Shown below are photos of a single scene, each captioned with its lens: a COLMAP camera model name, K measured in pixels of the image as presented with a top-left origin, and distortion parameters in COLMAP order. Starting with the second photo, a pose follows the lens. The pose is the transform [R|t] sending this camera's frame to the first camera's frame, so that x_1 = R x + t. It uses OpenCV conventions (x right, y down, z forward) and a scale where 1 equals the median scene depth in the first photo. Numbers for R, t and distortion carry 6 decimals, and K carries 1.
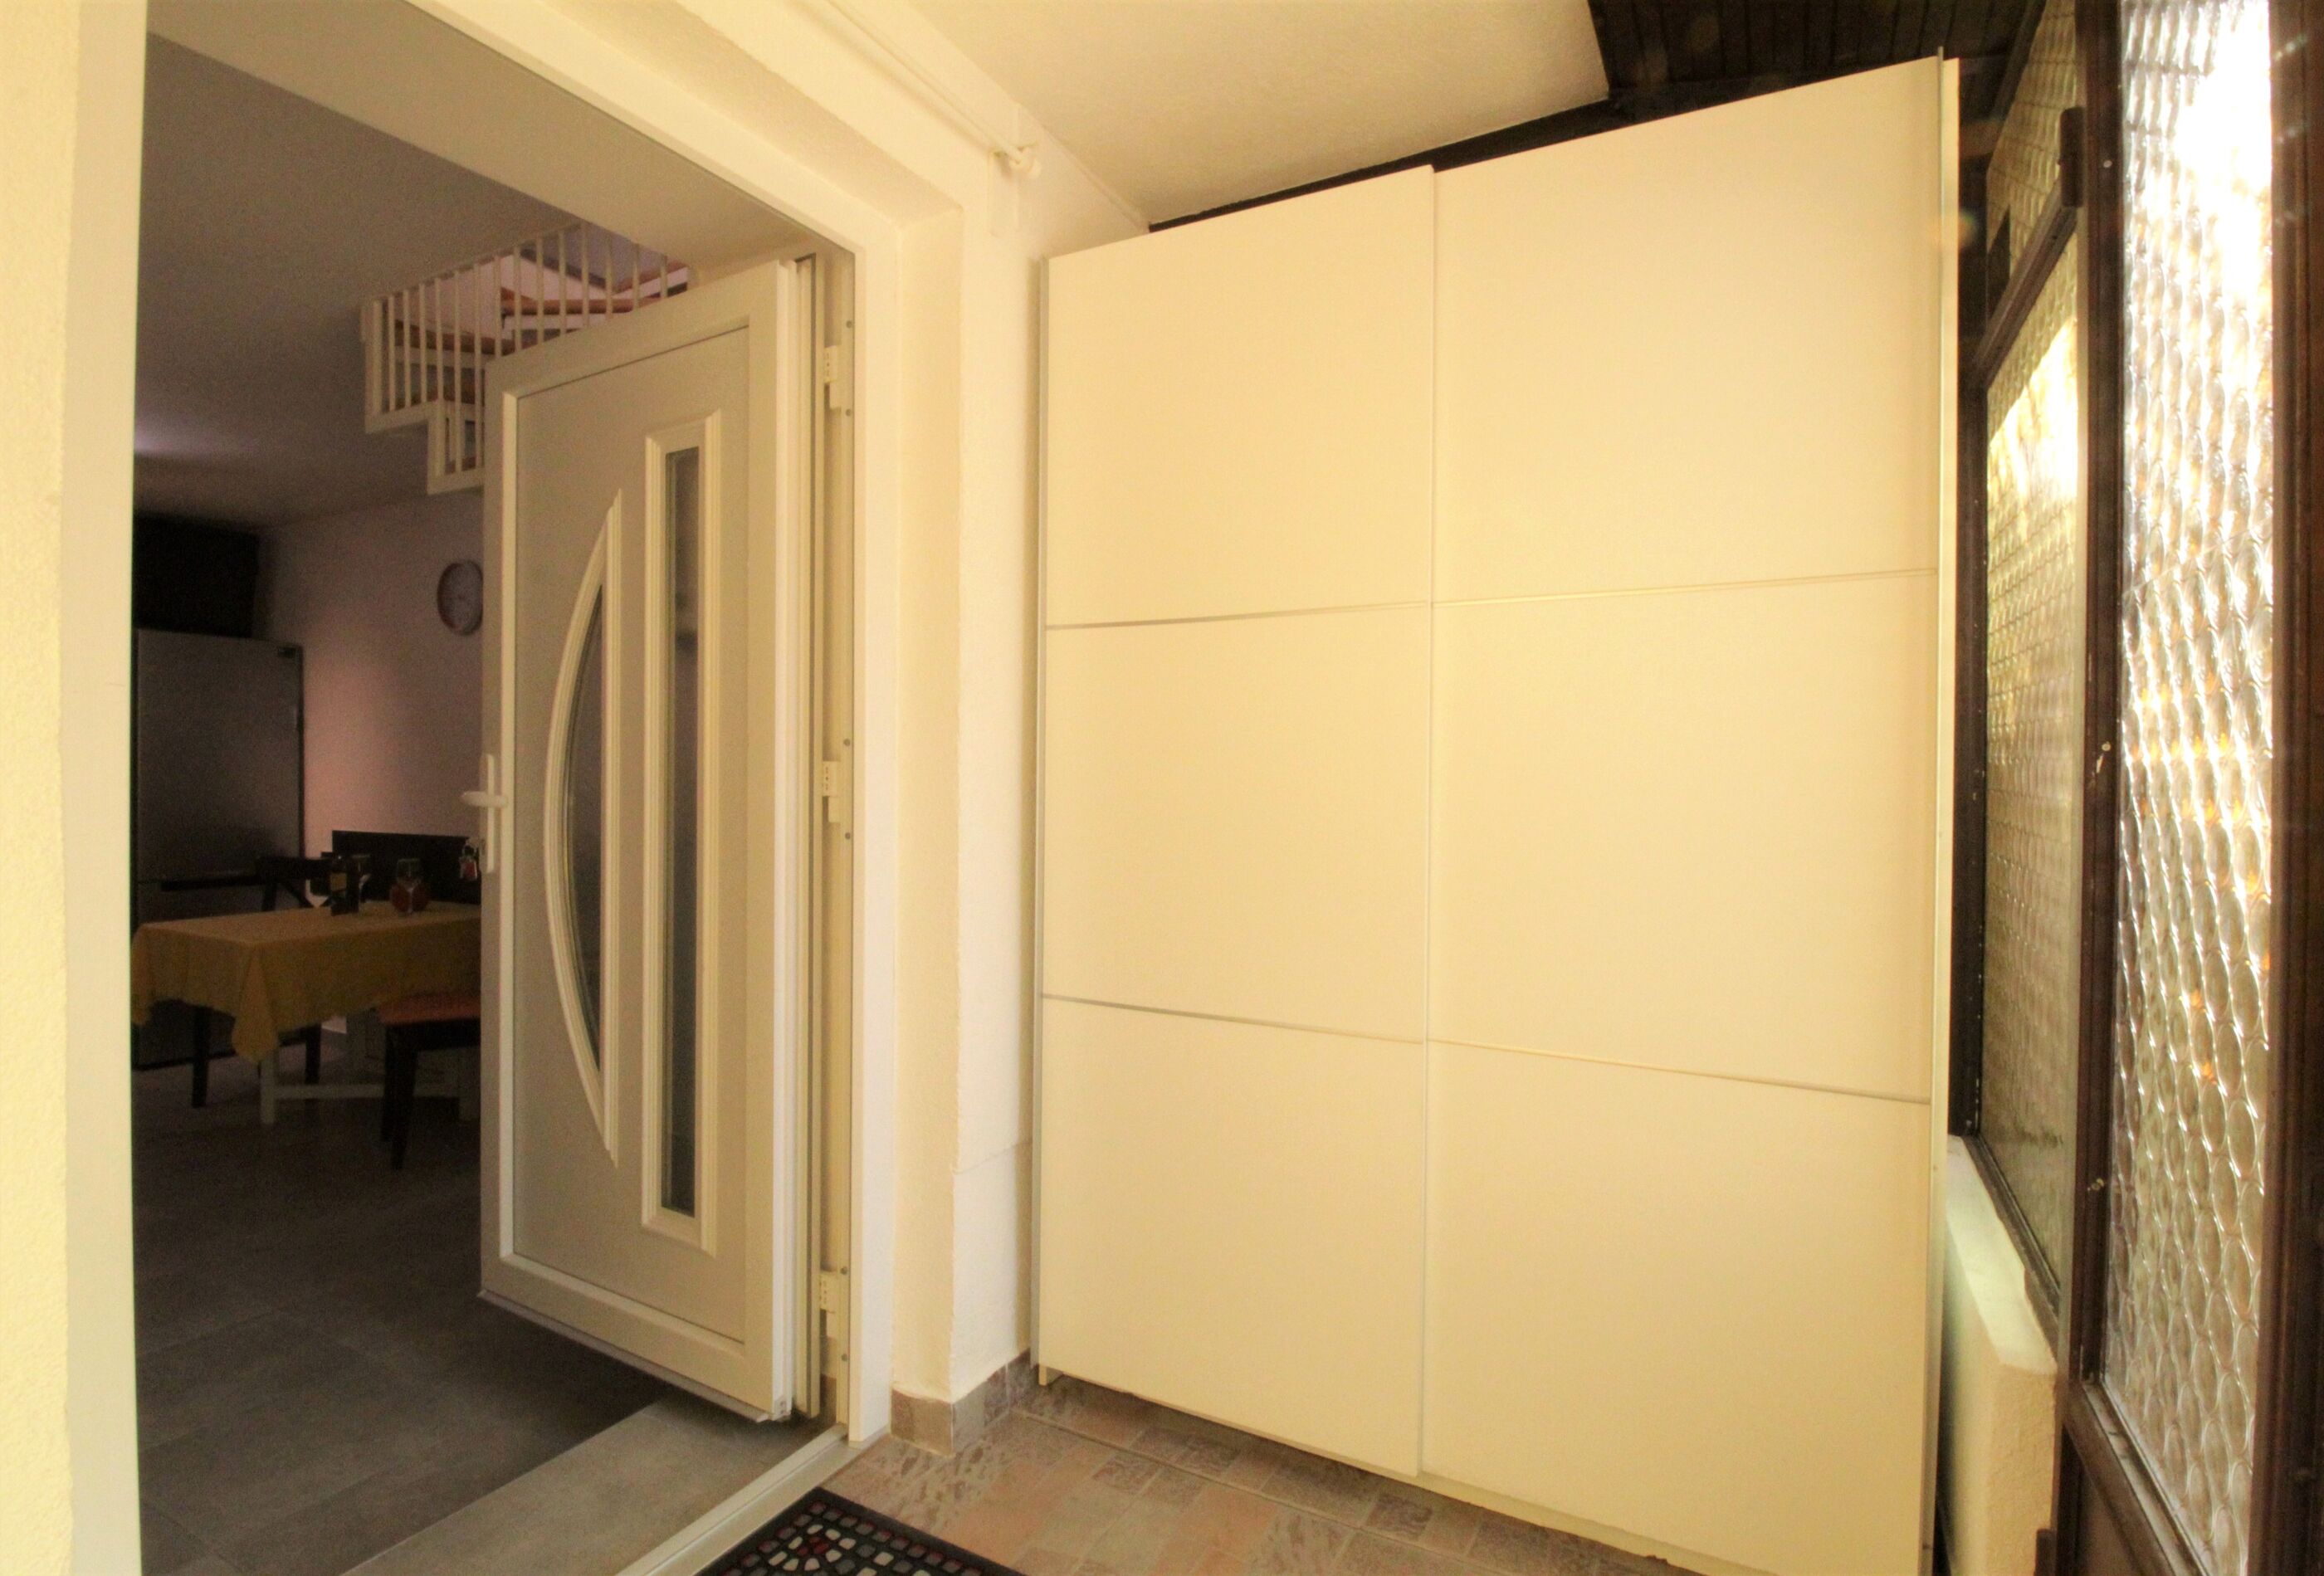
lens RADIAL K [[1100.3, 0, 1166.4], [0, 1100.3, 815.6], [0, 0, 1]] dist [-0.001423, -0.000382]
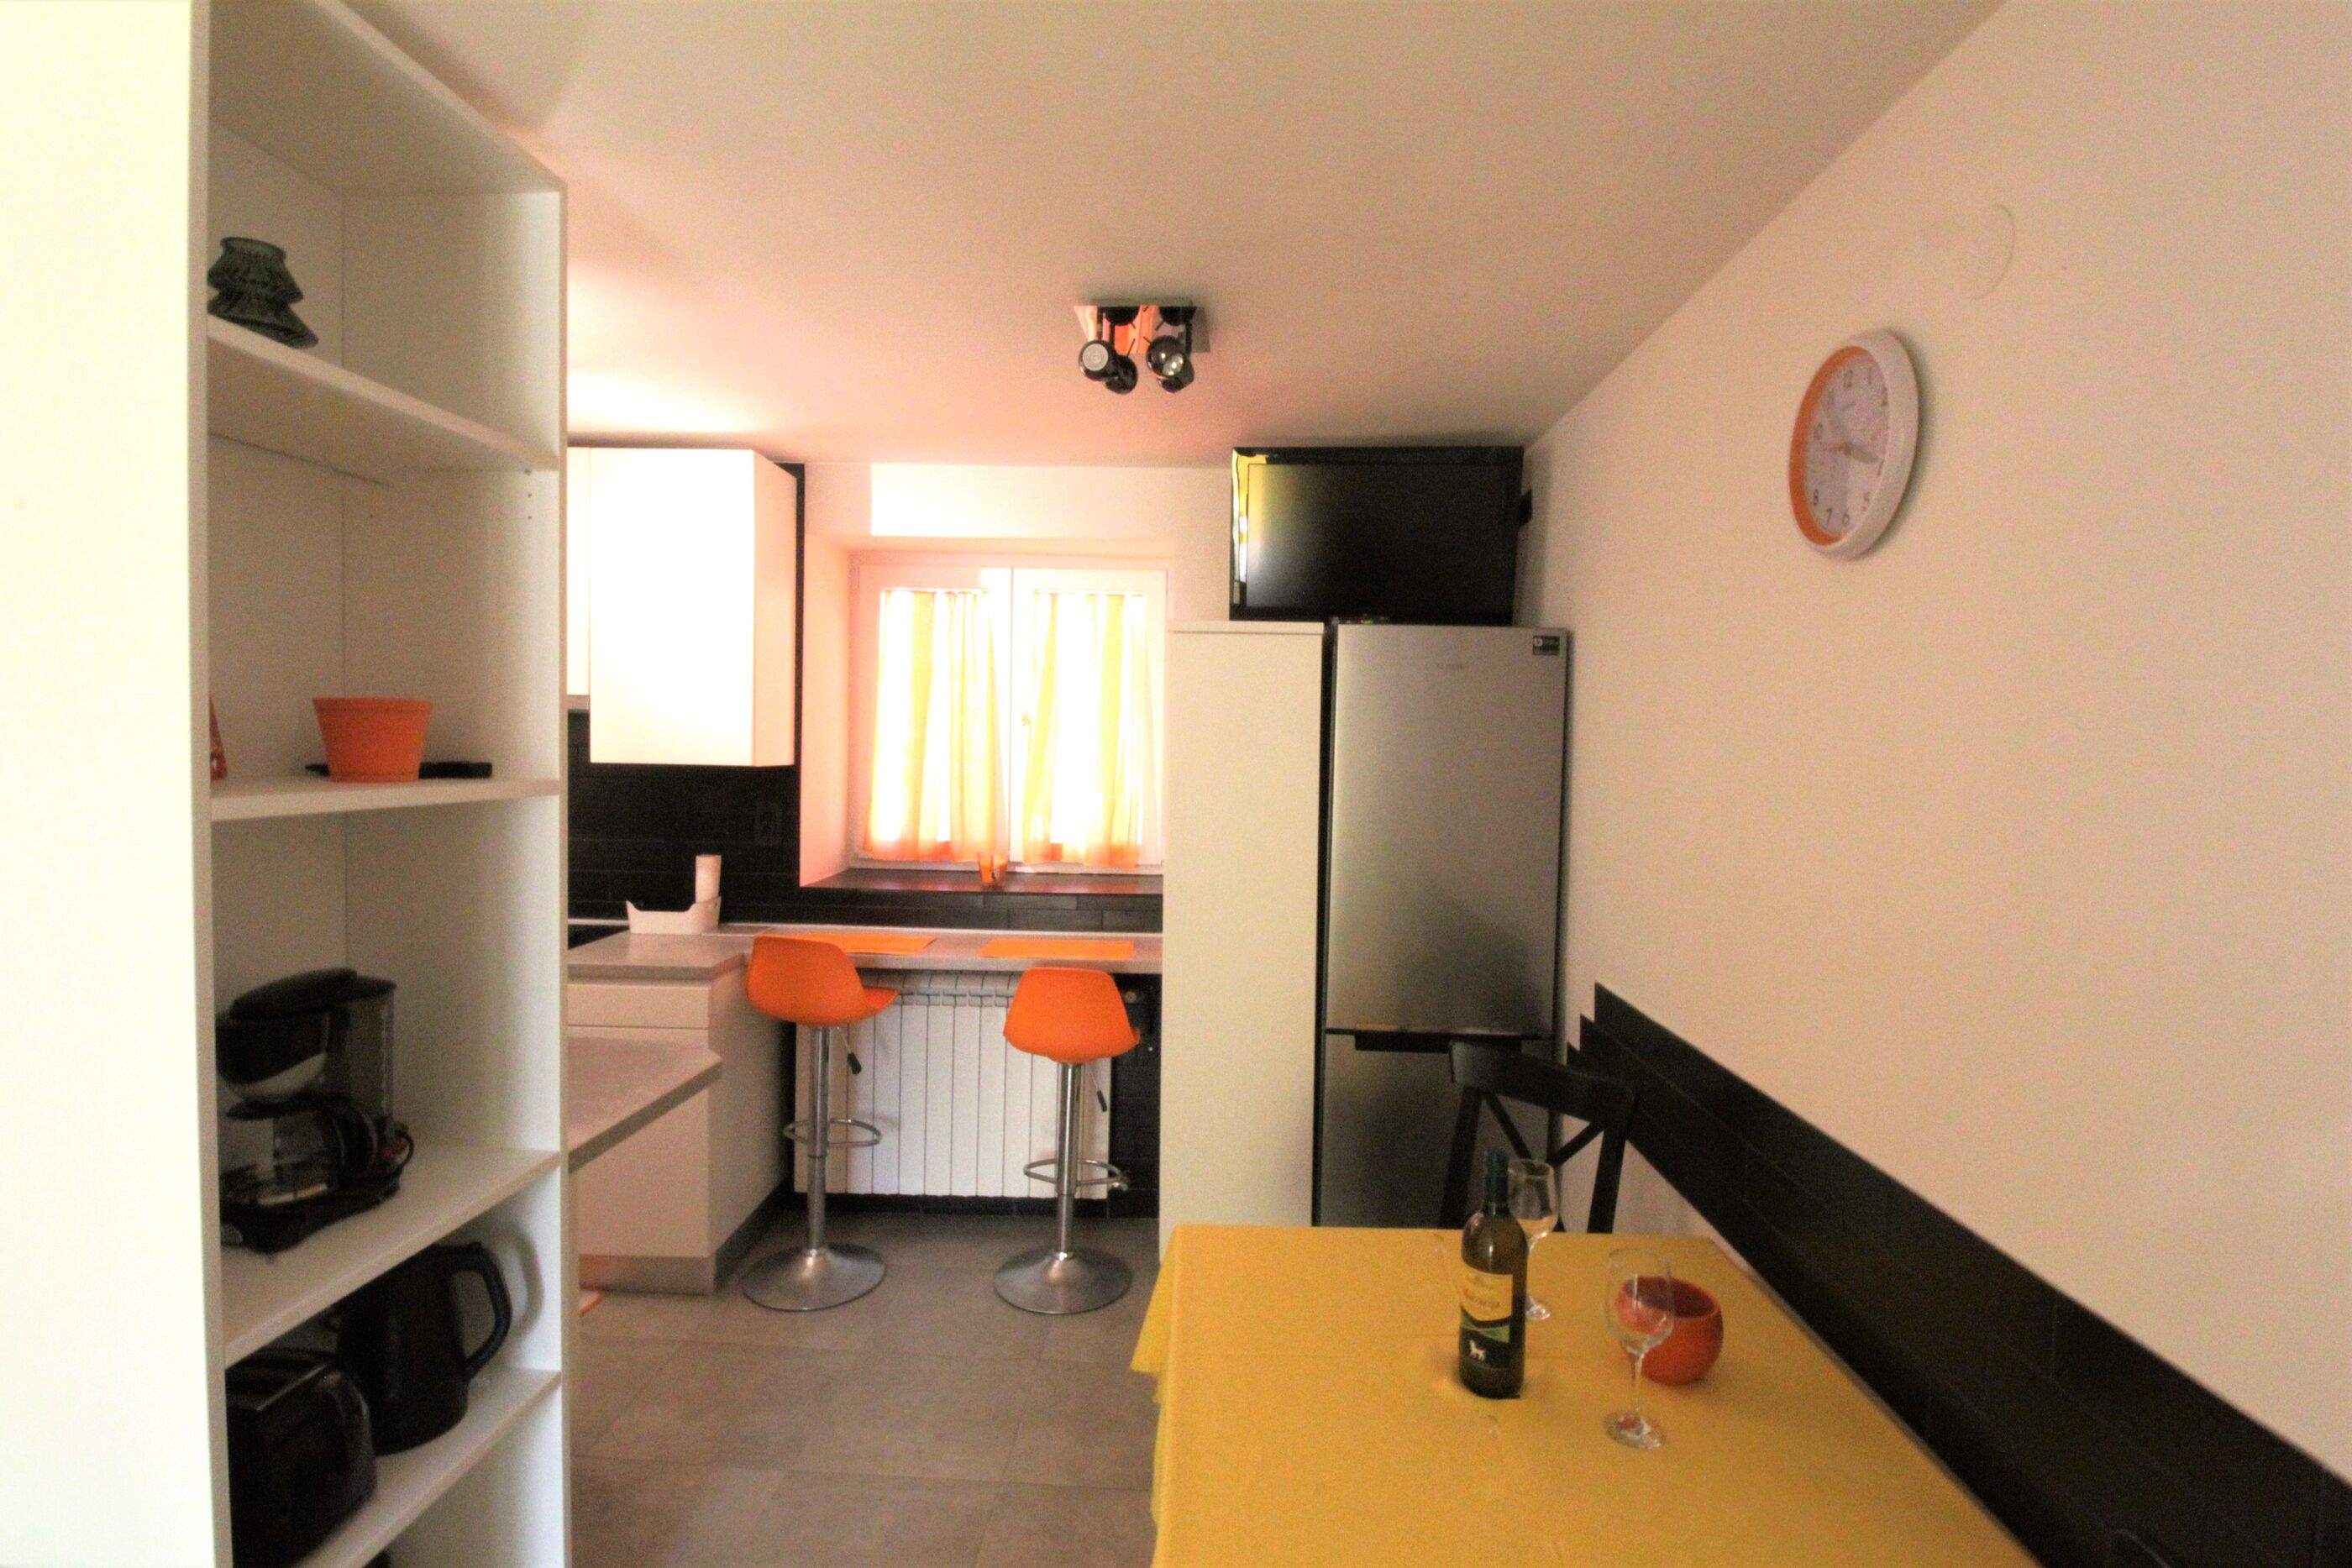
lens RADIAL K [[1130.3, 0, 1170.6], [0, 1130.3, 792.4], [0, 0, 1]] dist [-0.002266, -0.001005]
pose [[0.435347, 0.038538, -0.899438, -0.895227], [-0.037790, 0.998985, 0.024513, -0.197792], [0.899469, 0.023318, 0.436361, 1.415465]]
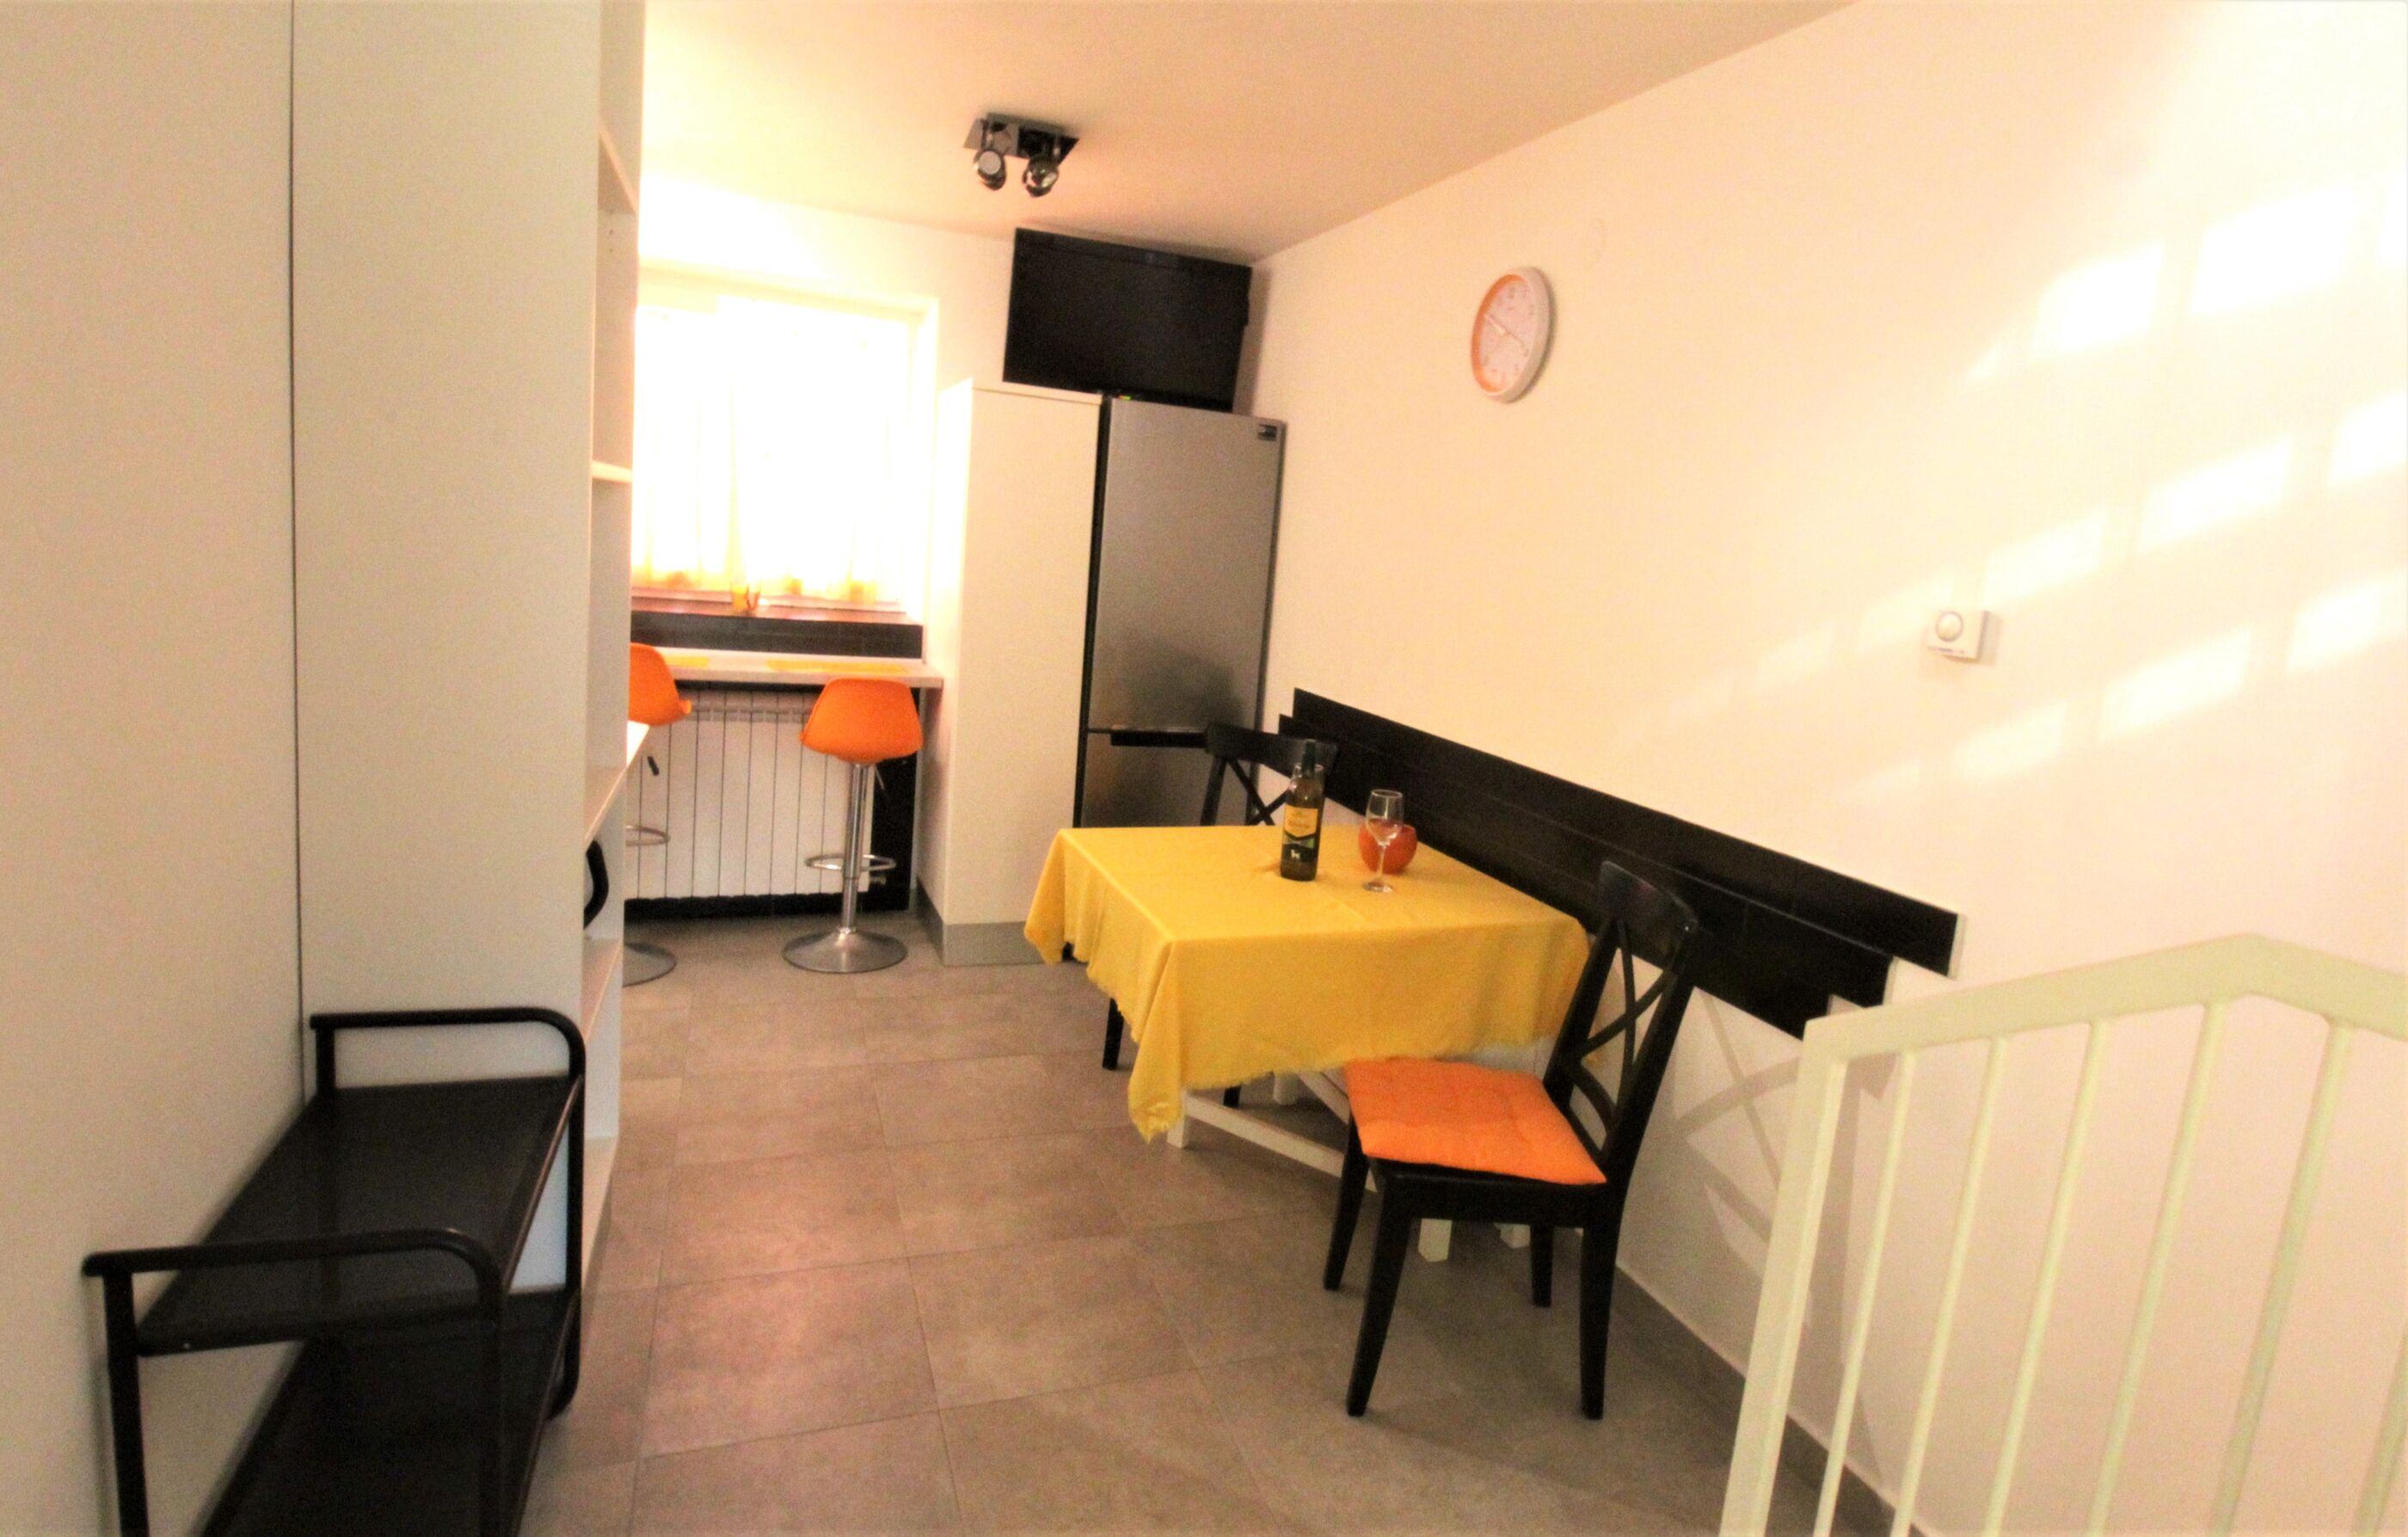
lens RADIAL K [[1248.4, 0, 1214.5], [0, 1248.4, 721.9], [0, 0, 1]] dist [-0.000066, -0.000072]
pose [[0.751726, 0.146616, -0.642971, -0.668378], [-0.095526, 0.988899, 0.113815, -0.124559], [0.652520, -0.024137, 0.757387, 0.857288]]
